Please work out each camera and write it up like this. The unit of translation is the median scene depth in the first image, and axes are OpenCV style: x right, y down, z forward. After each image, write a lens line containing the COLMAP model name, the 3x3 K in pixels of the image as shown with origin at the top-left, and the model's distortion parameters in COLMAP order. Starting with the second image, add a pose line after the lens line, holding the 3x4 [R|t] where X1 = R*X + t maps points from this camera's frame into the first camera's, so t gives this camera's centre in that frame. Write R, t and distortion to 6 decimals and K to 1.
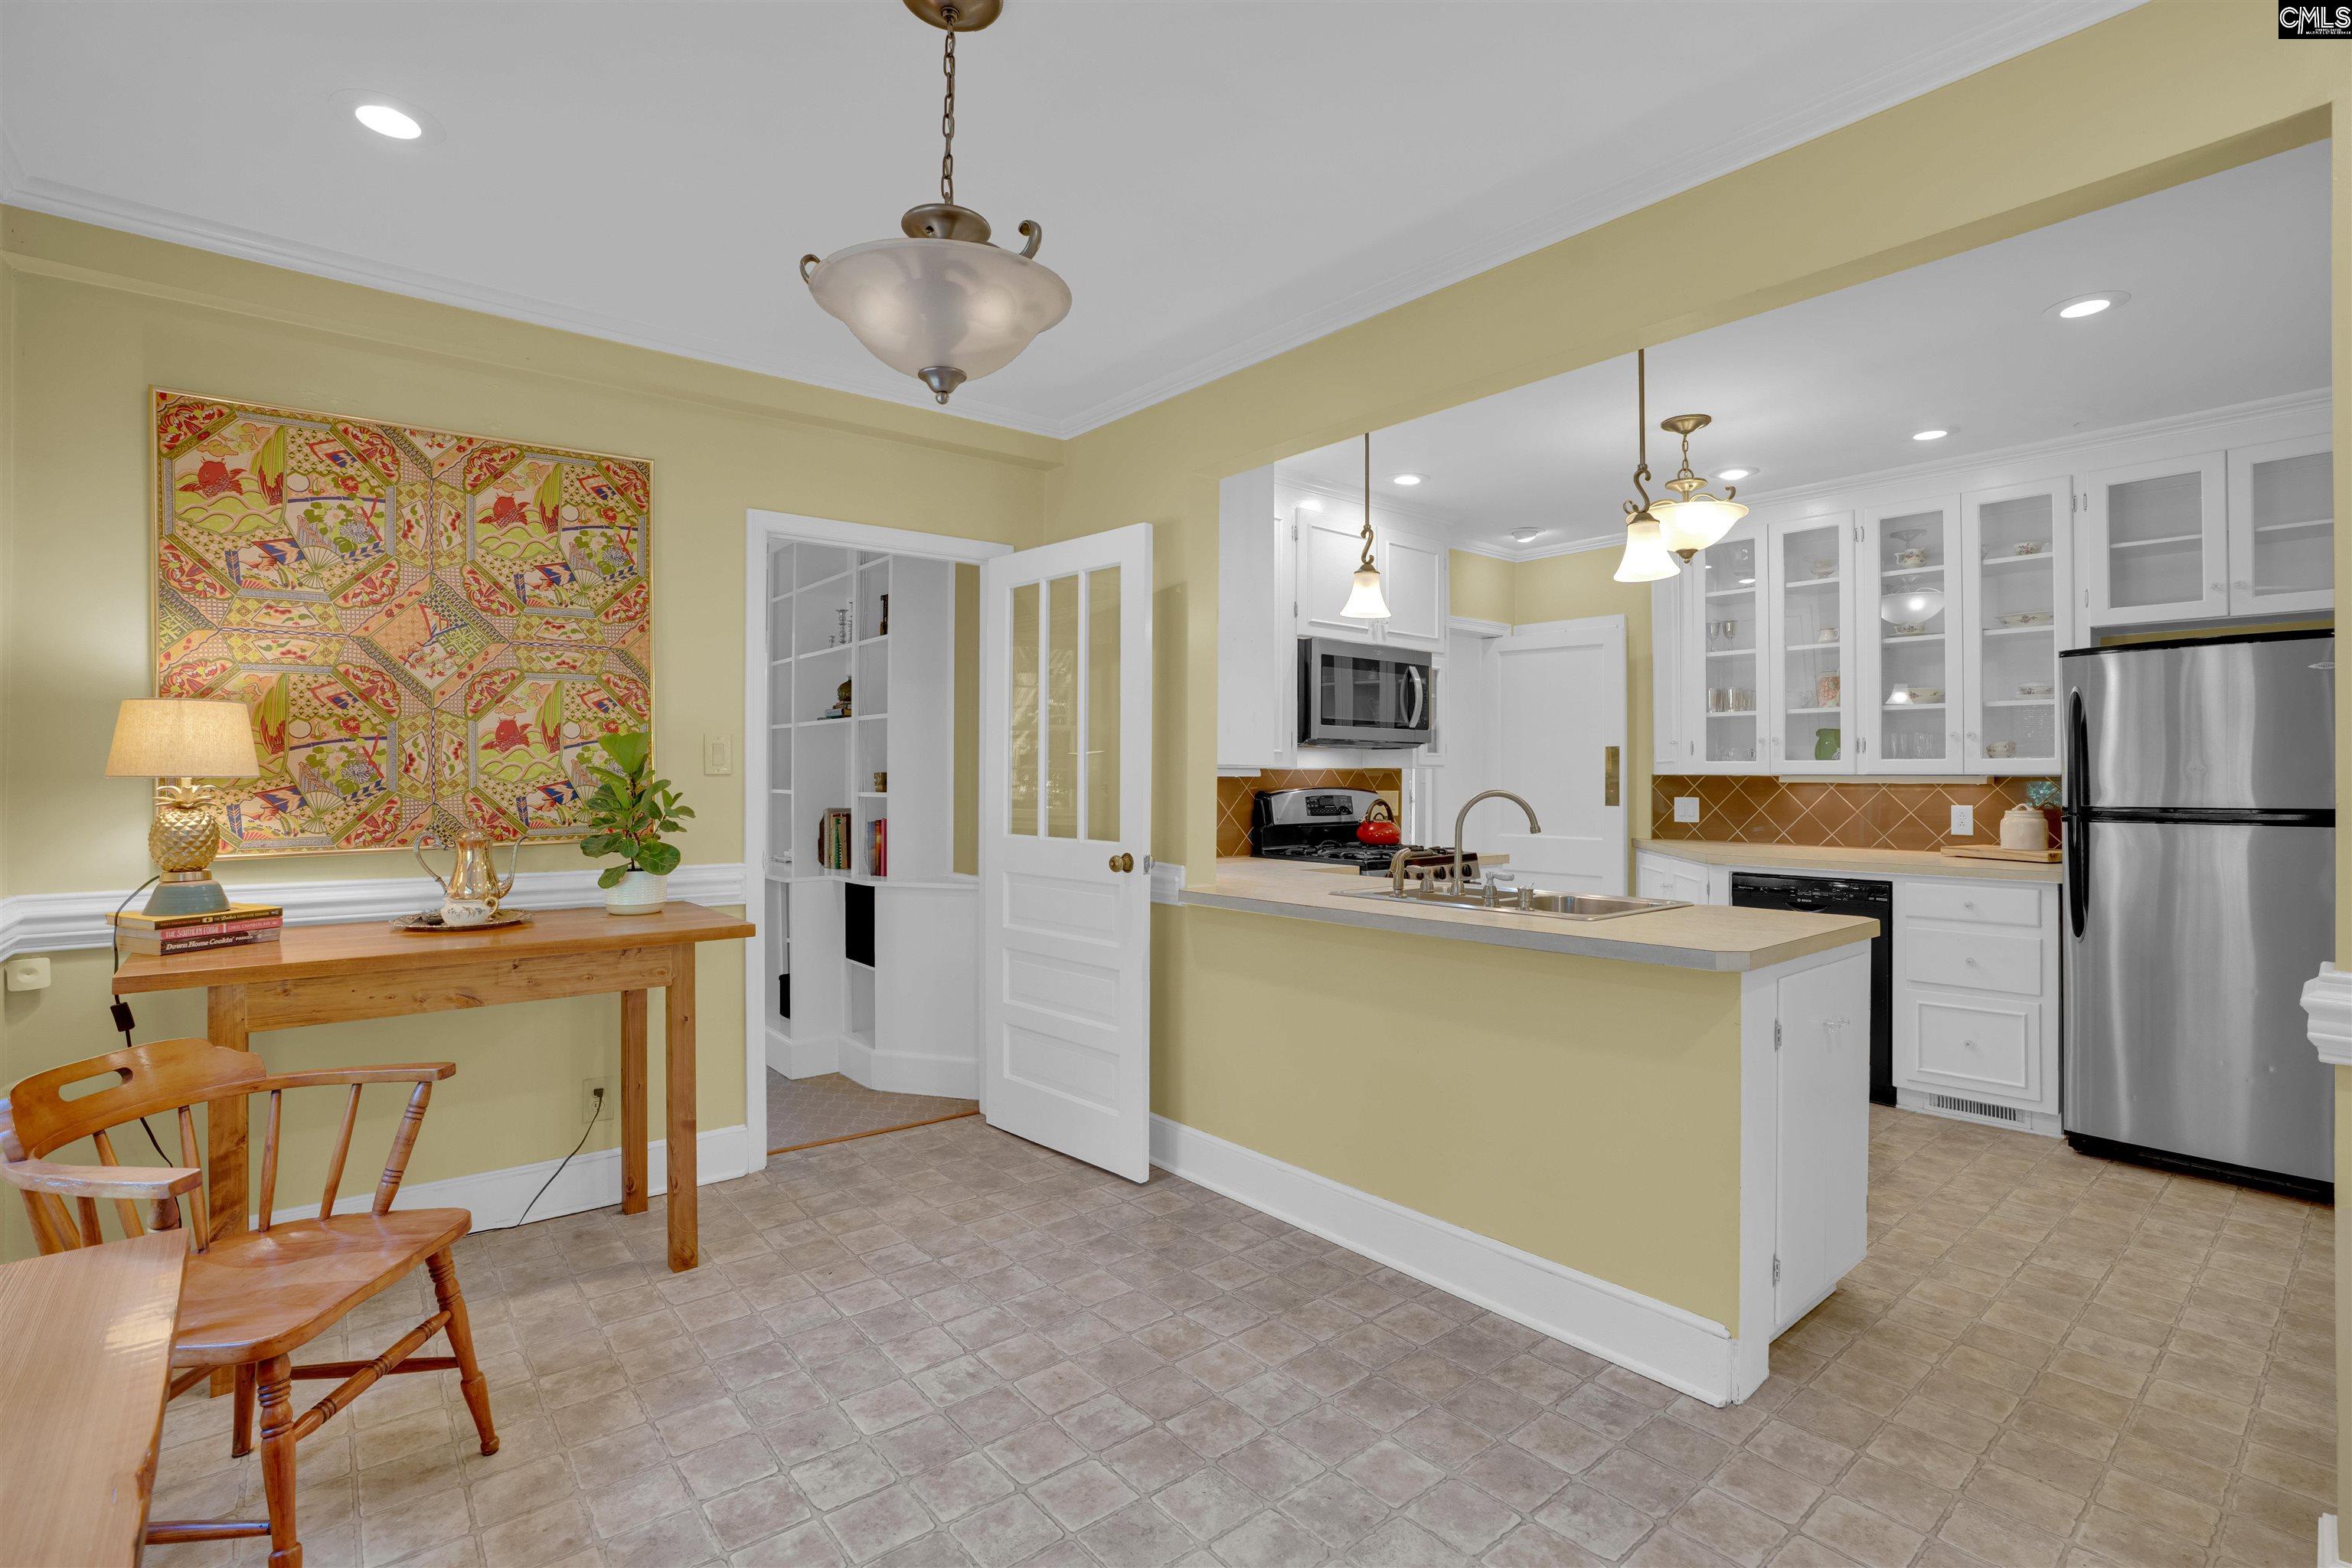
lens RADIAL K [[1089.3, 0, 1192.8], [0, 1089.3, 768.1], [0, 0, 1]] dist [-0.000286, 0.000018]
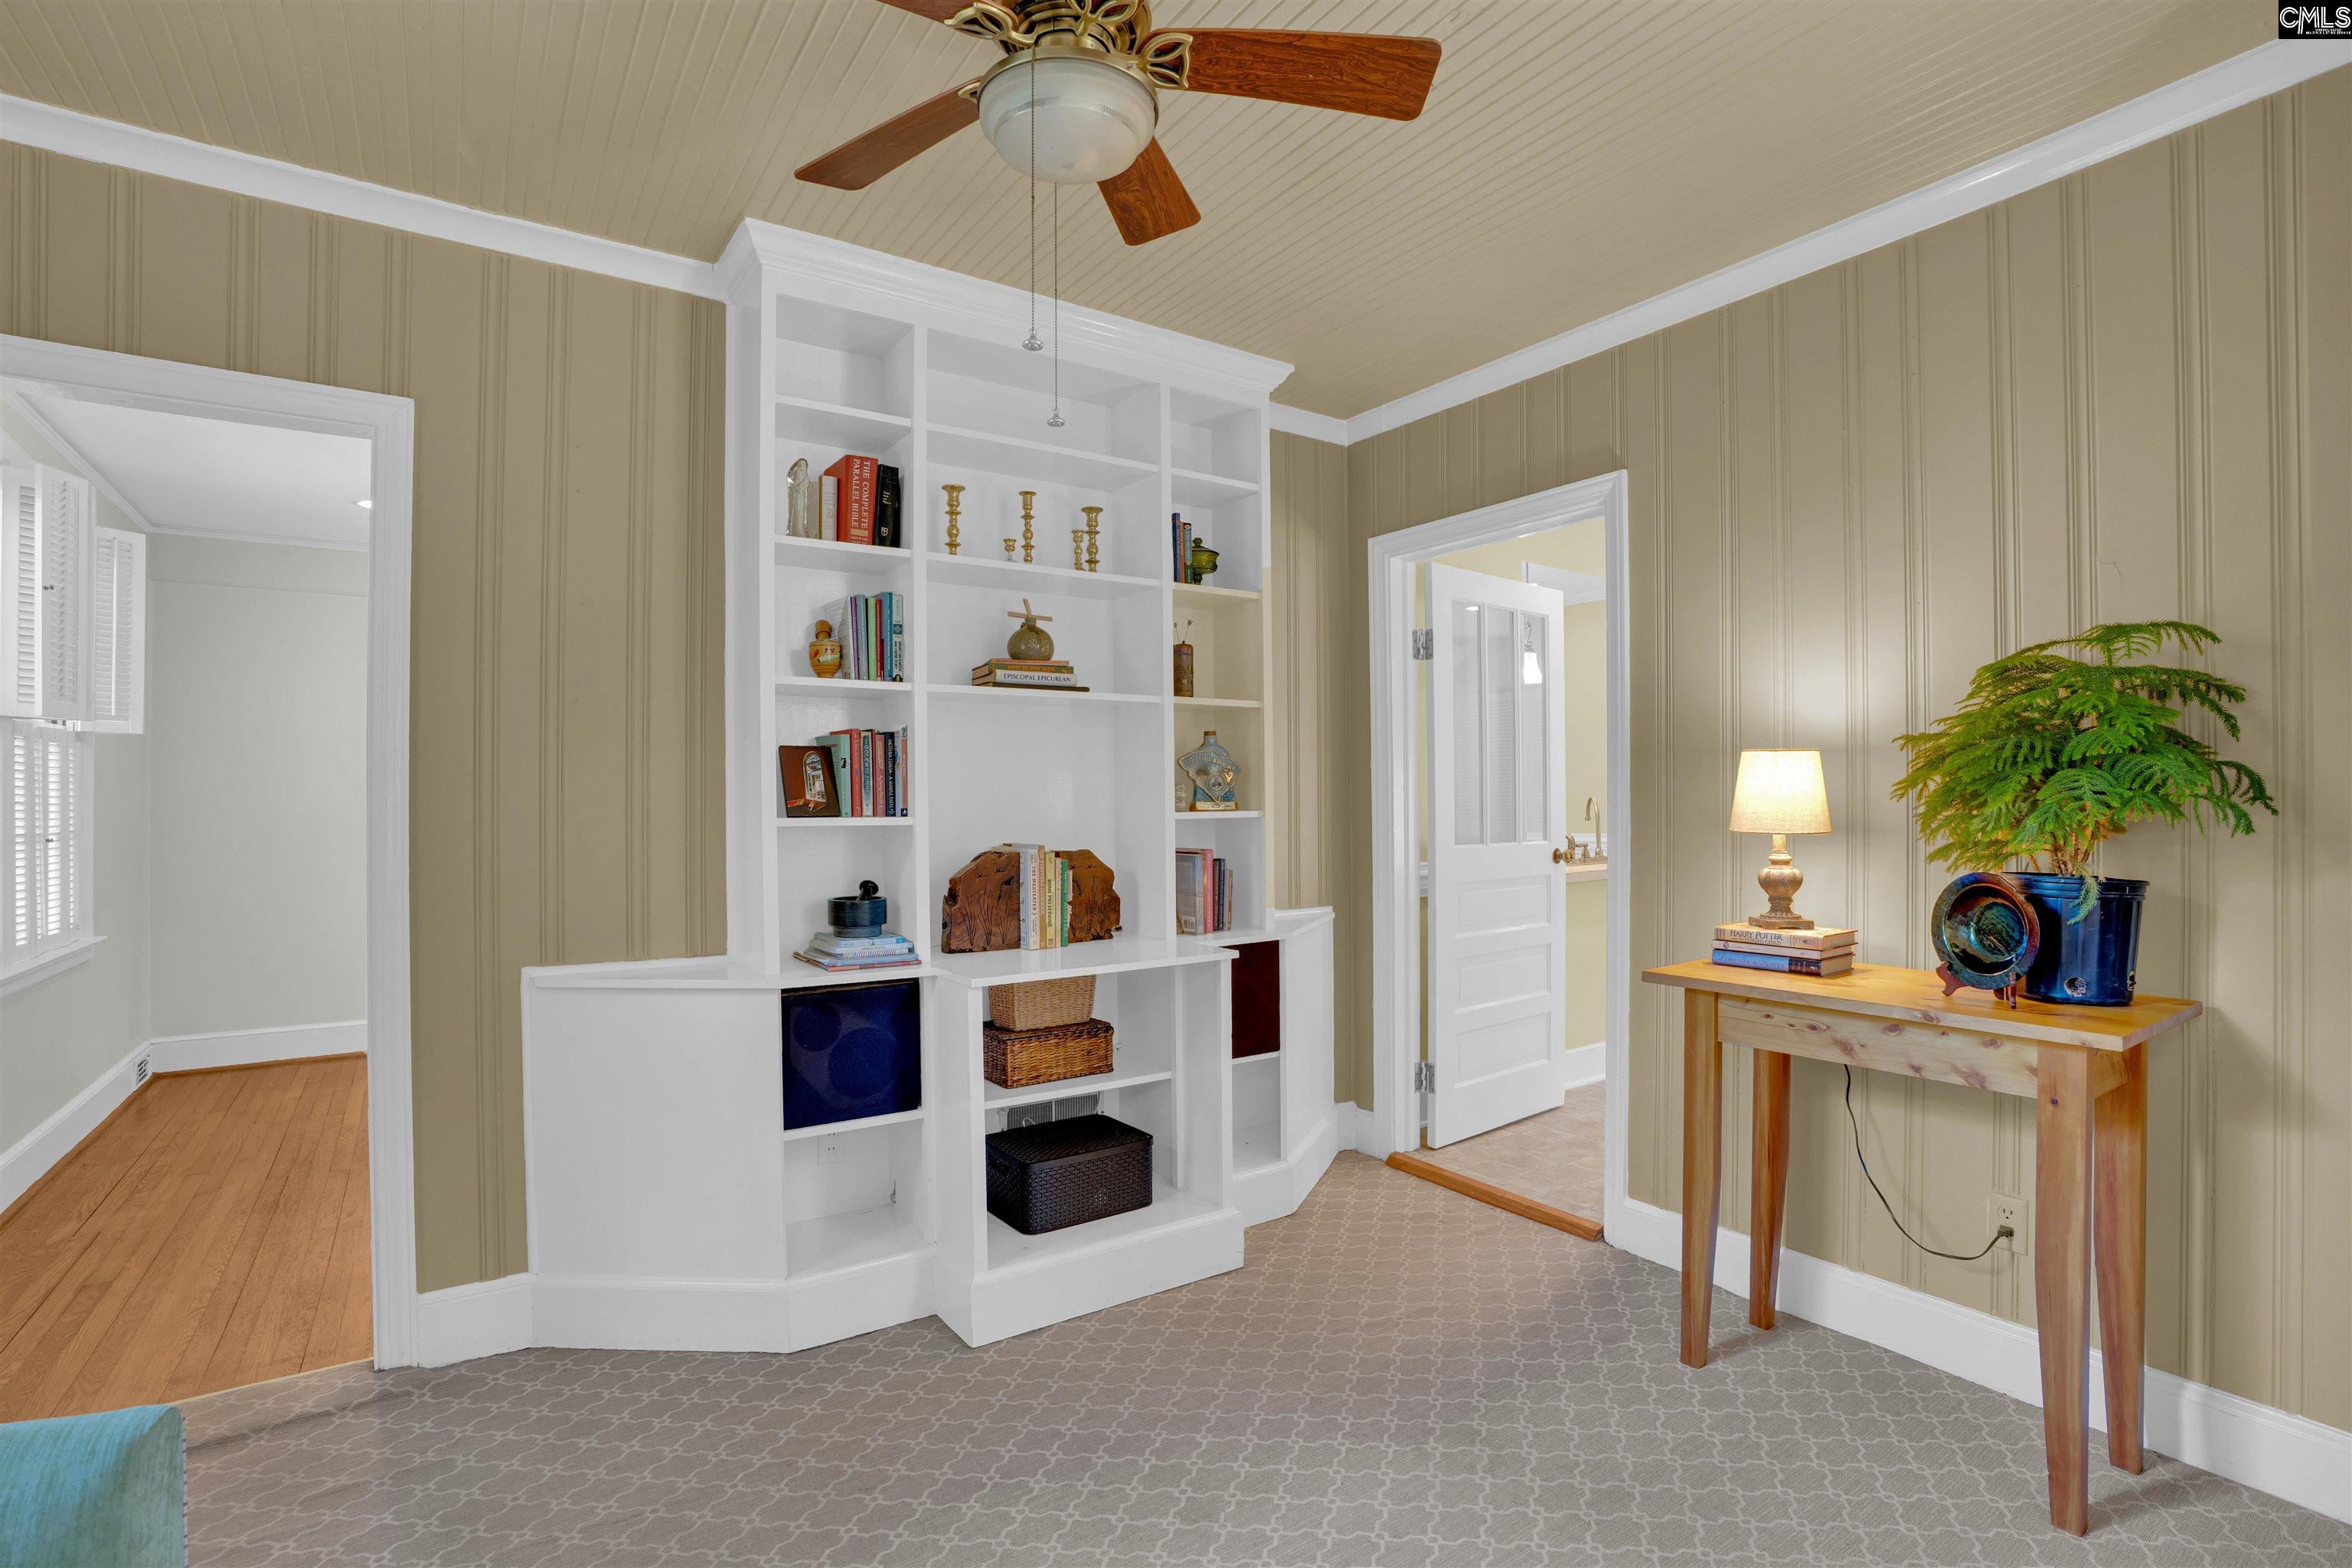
lens RADIAL K [[1089.3, 0, 1192.8], [0, 1089.3, 768.1], [0, 0, 1]] dist [-0.000286, 0.000018]
pose [[0.102967, 0.009638, 0.994638, -1.249845], [0.003669, 0.999943, -0.010069, 0.001043], [-0.994678, 0.004686, 0.102925, 1.191293]]
